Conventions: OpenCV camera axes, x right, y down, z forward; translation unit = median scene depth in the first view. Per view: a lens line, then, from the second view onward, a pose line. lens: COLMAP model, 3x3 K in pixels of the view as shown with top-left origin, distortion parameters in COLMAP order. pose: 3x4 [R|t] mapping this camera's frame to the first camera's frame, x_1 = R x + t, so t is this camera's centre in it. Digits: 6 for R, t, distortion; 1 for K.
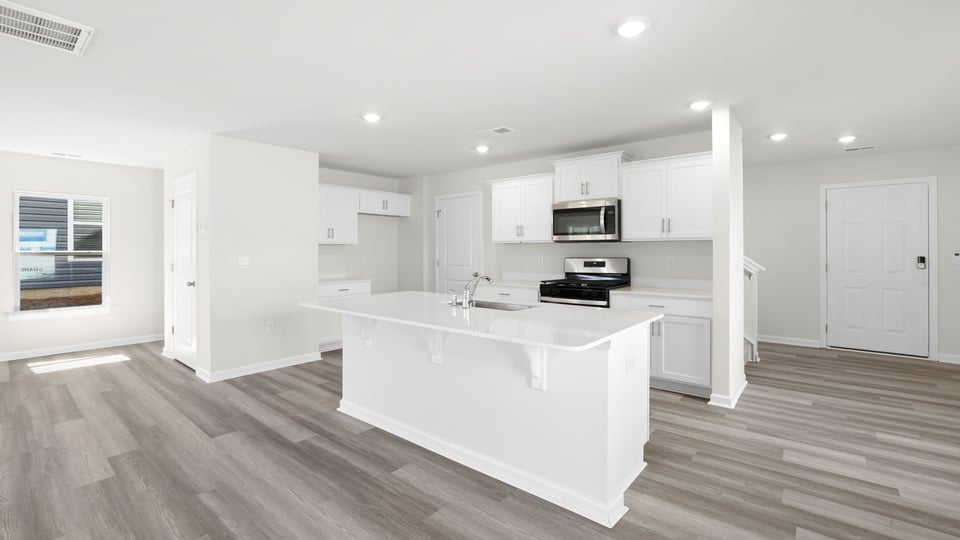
lens RADIAL K [[421.2, 0, 465.2], [0, 421.2, 251.9], [0, 0, 1]] dist [-0.027073, 0.012538]
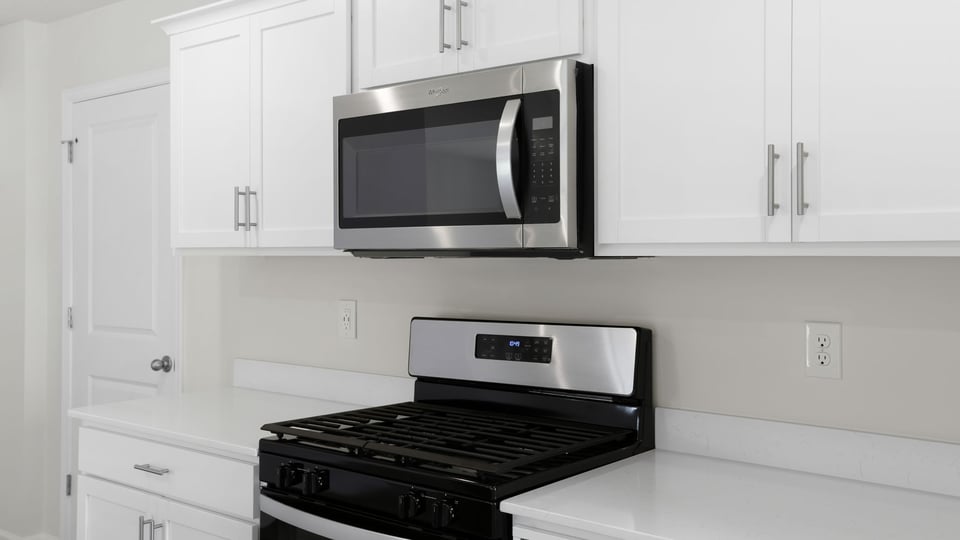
lens RADIAL K [[921.1, 0, 451.6], [0, 921.1, 252.7], [0, 0, 1]] dist [0.032188, 0.000000]
pose [[0.999975, -0.000082, -0.007009, 0.289791], [0.000065, 0.999997, -0.002551, -0.024521], [0.007010, 0.002551, 0.999972, 0.499827]]
